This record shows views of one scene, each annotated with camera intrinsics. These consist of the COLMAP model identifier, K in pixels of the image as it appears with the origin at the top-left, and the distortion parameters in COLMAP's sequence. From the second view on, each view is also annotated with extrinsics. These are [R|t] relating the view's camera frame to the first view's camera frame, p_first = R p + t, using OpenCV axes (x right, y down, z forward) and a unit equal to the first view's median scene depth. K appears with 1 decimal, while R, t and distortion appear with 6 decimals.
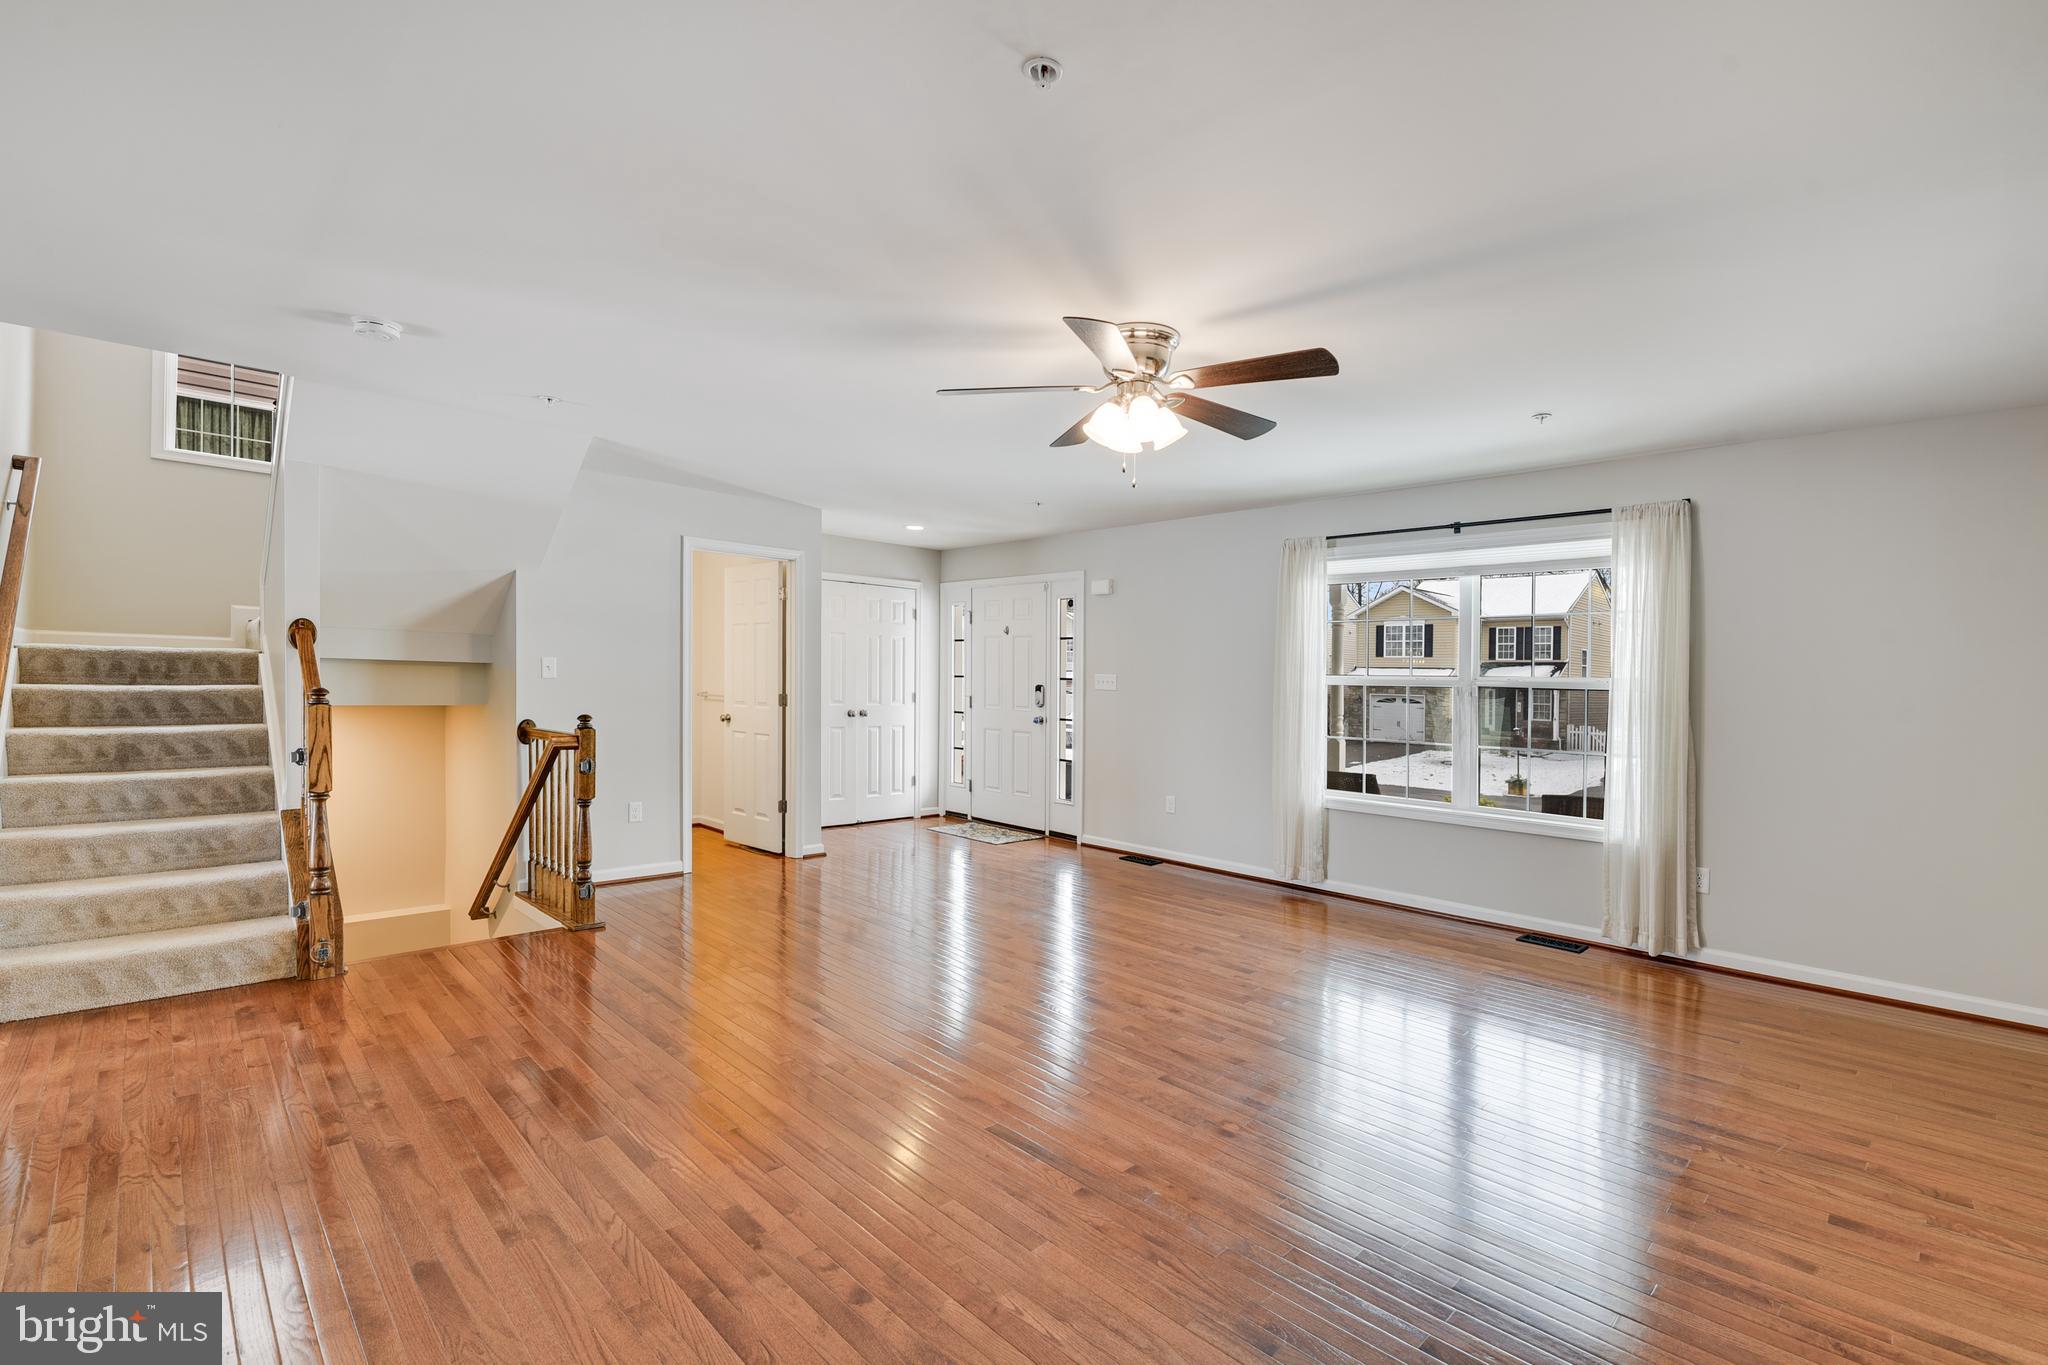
lens RADIAL K [[904.5, 0, 1021.7], [0, 904.5, 667.0], [0, 0, 1]] dist [-0.004452, -0.001345]
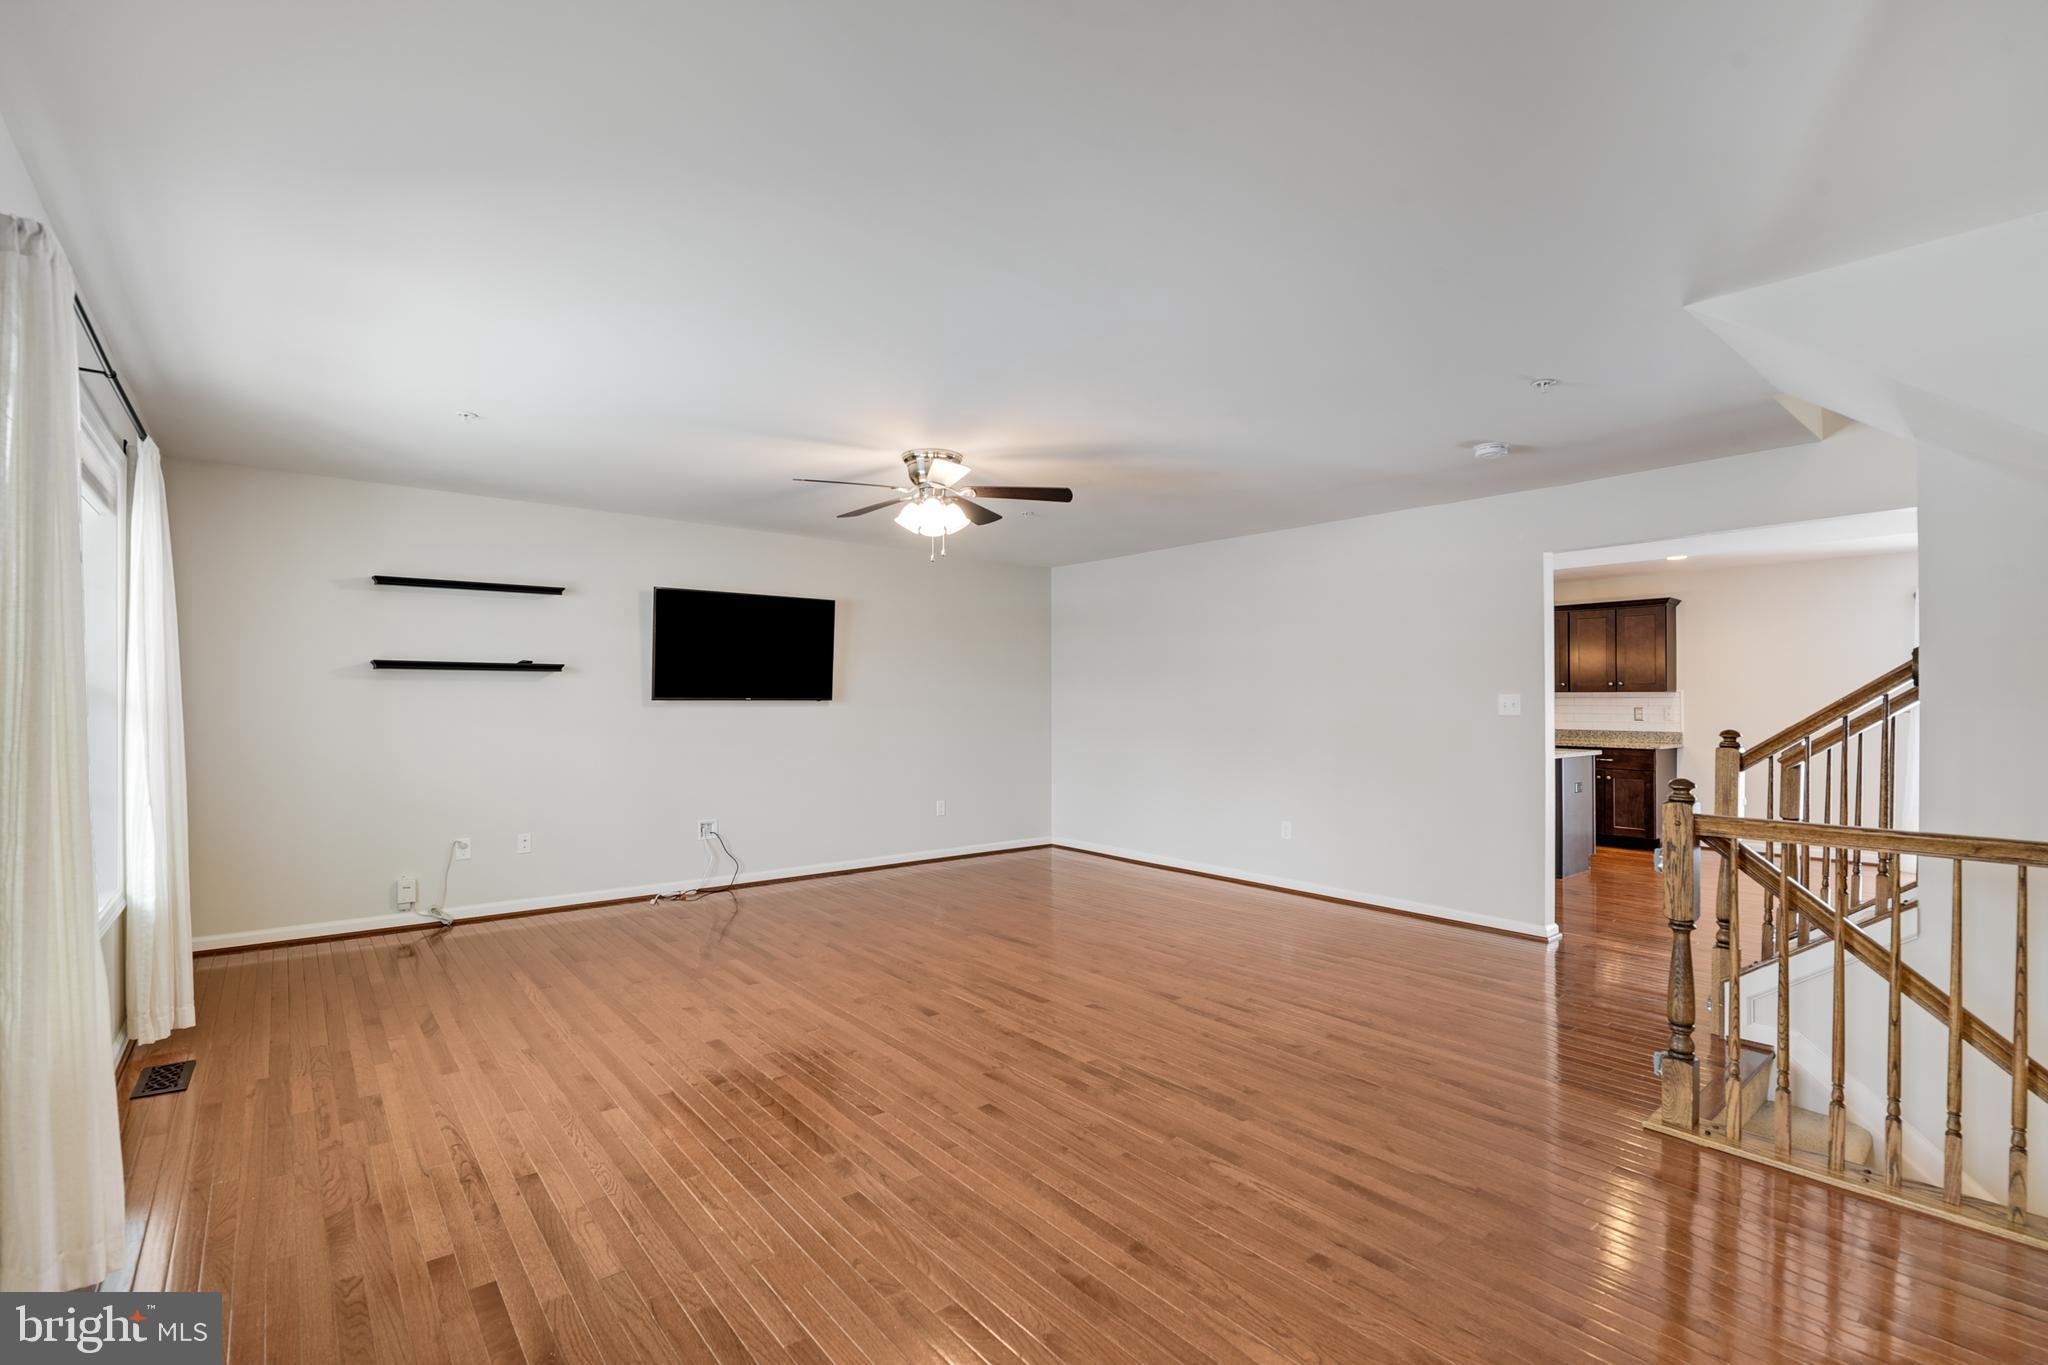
lens RADIAL K [[897.7, 0, 1020.9], [0, 897.7, 704.4], [0, 0, 1]] dist [0.015735, -0.000057]
pose [[-0.996183, -0.028754, 0.082417, -0.099516], [-0.029432, 0.999542, -0.007022, 0.024308], [-0.082177, -0.009420, -0.996573, 1.976329]]
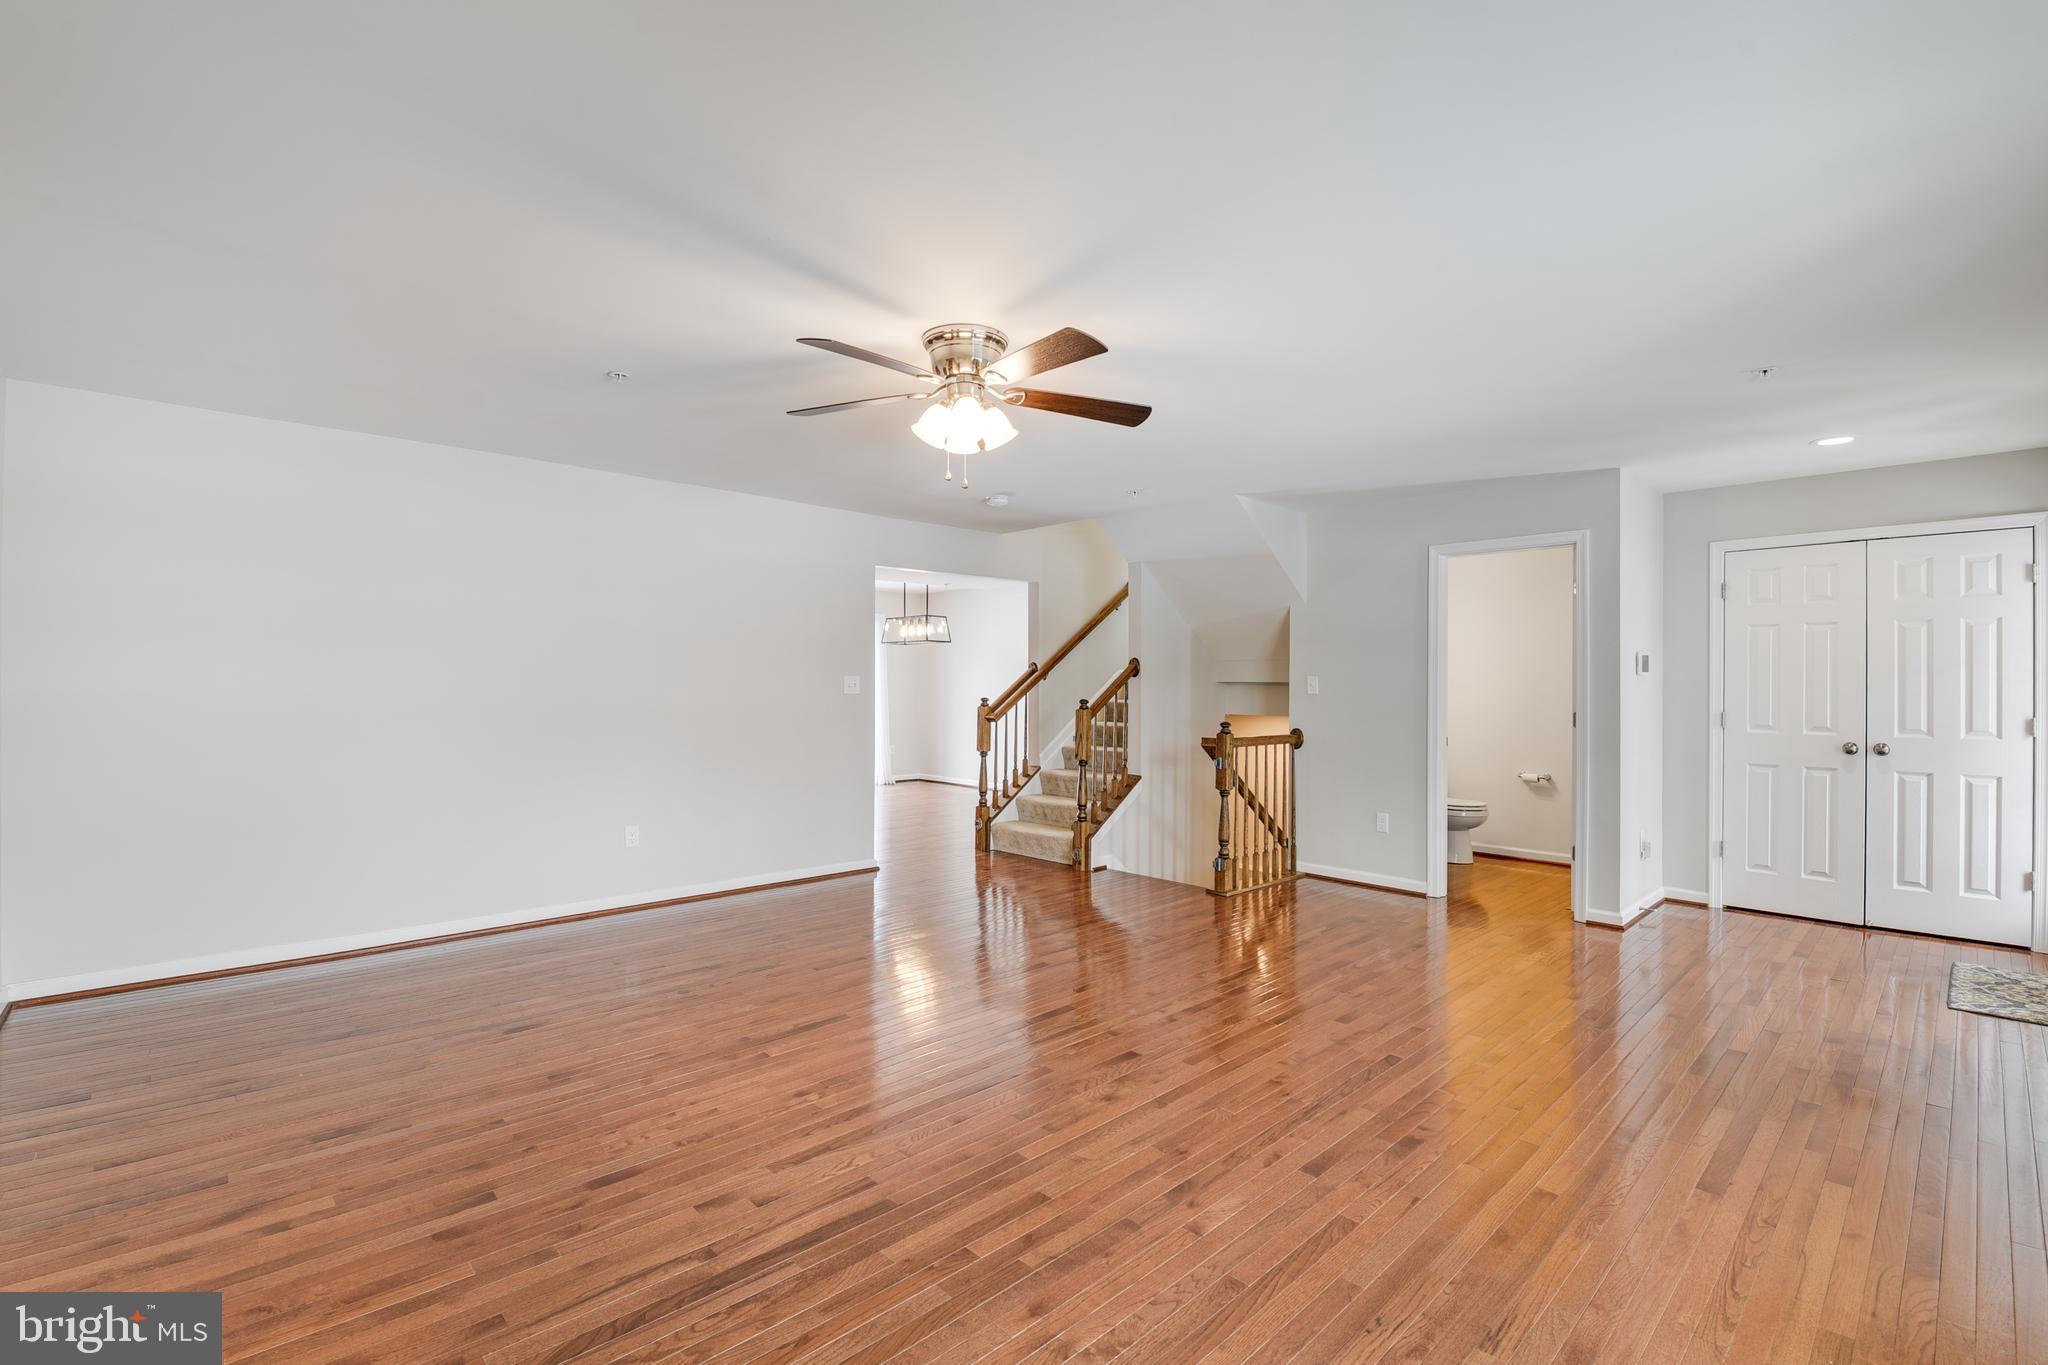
lens RADIAL K [[910.0, 0, 1014.3], [0, 910.0, 681.4], [0, 0, 1]] dist [-0.000741, -0.000013]
pose [[-0.015045, -0.030139, -0.999432, 0.932639], [0.008012, 0.999510, -0.030262, 0.039257], [0.999855, -0.008463, -0.014797, 0.893107]]
